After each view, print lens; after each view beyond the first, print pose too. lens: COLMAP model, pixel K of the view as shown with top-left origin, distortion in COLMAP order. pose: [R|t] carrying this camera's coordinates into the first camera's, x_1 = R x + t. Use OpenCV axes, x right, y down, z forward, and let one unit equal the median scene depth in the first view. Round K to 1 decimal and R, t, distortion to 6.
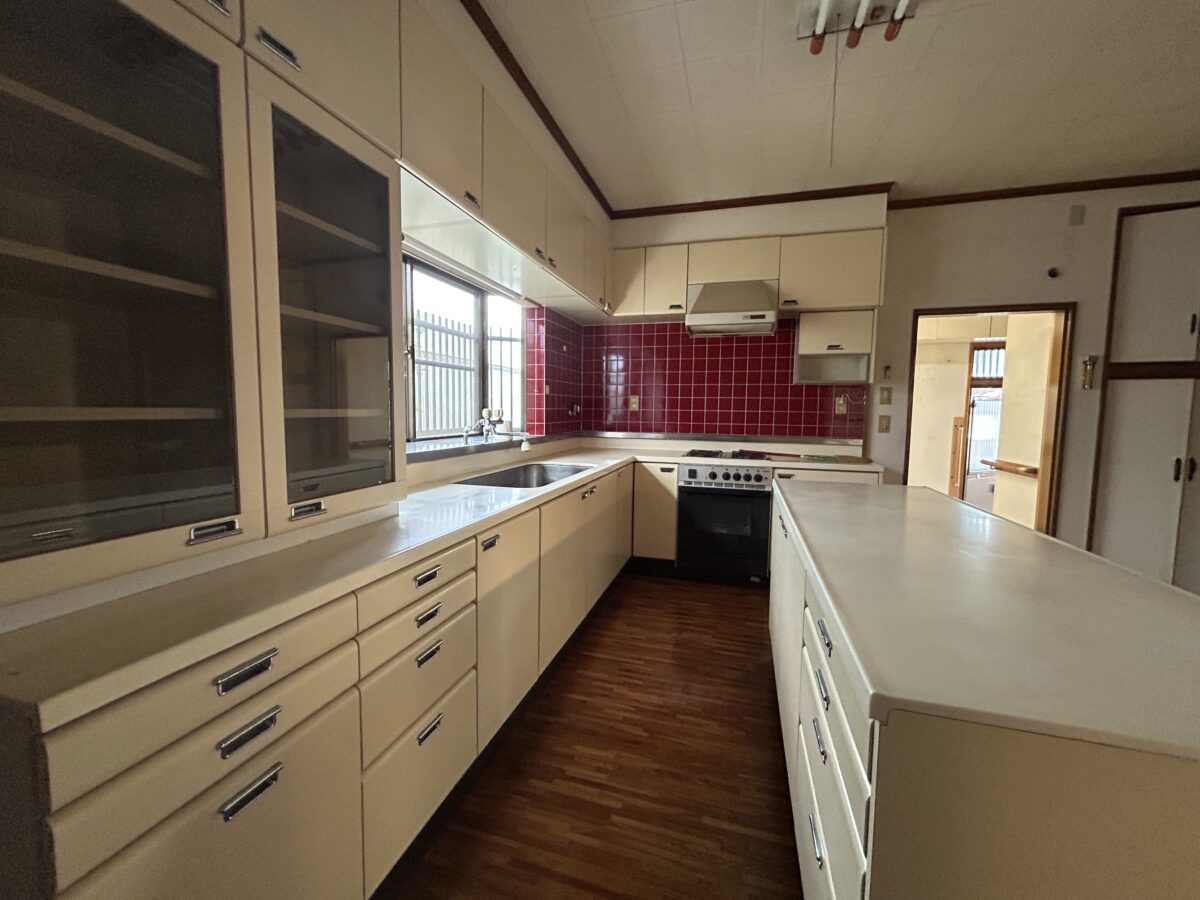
lens RADIAL K [[484.8, 0, 596.2], [0, 484.8, 448.2], [0, 0, 1]] dist [0.003775, -0.001281]
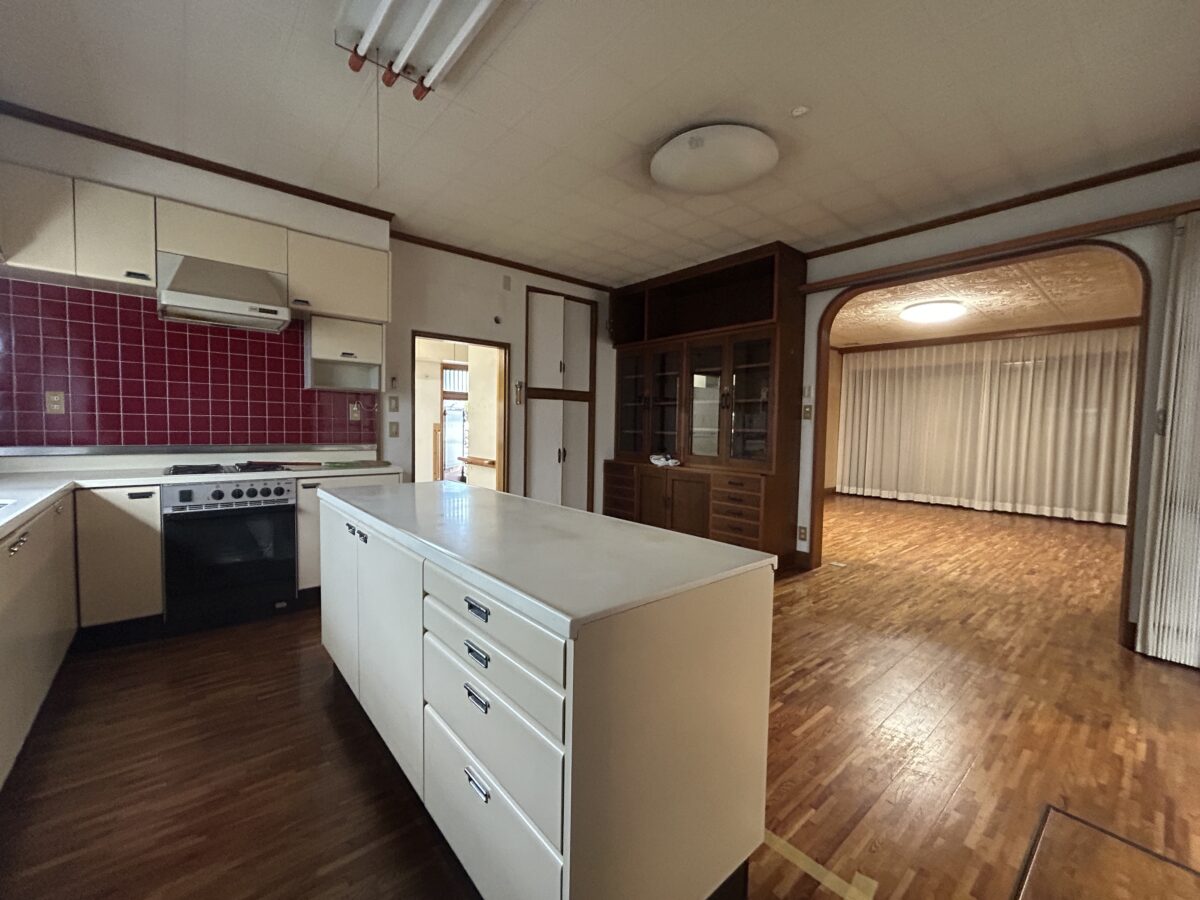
lens RADIAL K [[484.8, 0, 583.1], [0, 484.8, 449.3], [0, 0, 1]] dist [0.003775, -0.001281]
pose [[0.556557, -0.045761, 0.829548, -0.091582], [0.054095, 0.998359, 0.018780, -0.002638], [-0.829046, 0.034422, 0.558120, 0.028570]]
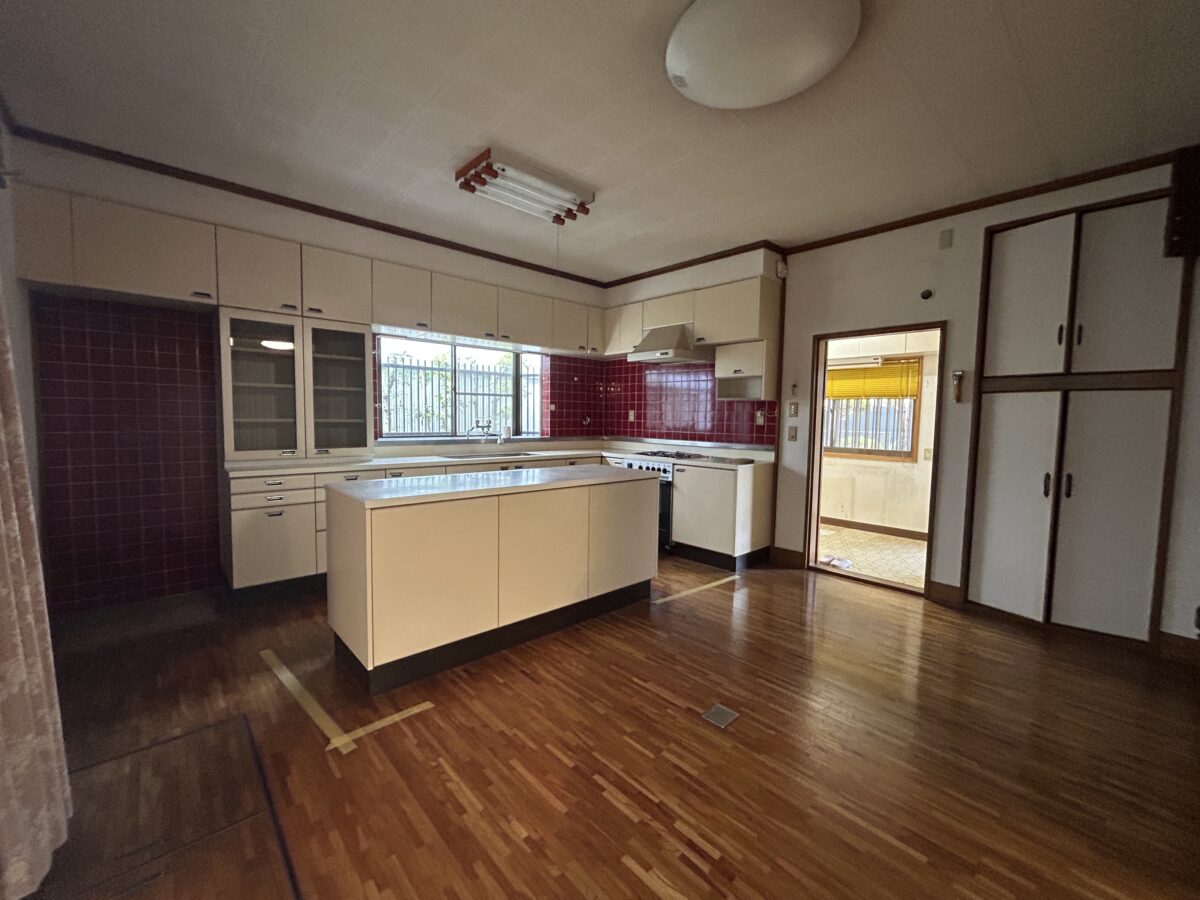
lens RADIAL K [[484.8, 0, 601.9], [0, 484.8, 454.7], [0, 0, 1]] dist [0.003775, -0.001281]
pose [[0.863234, 0.041243, -0.503116, 0.841692], [-0.045274, 0.998966, 0.004211, 0.017524], [0.502770, 0.019143, 0.864208, -0.263187]]
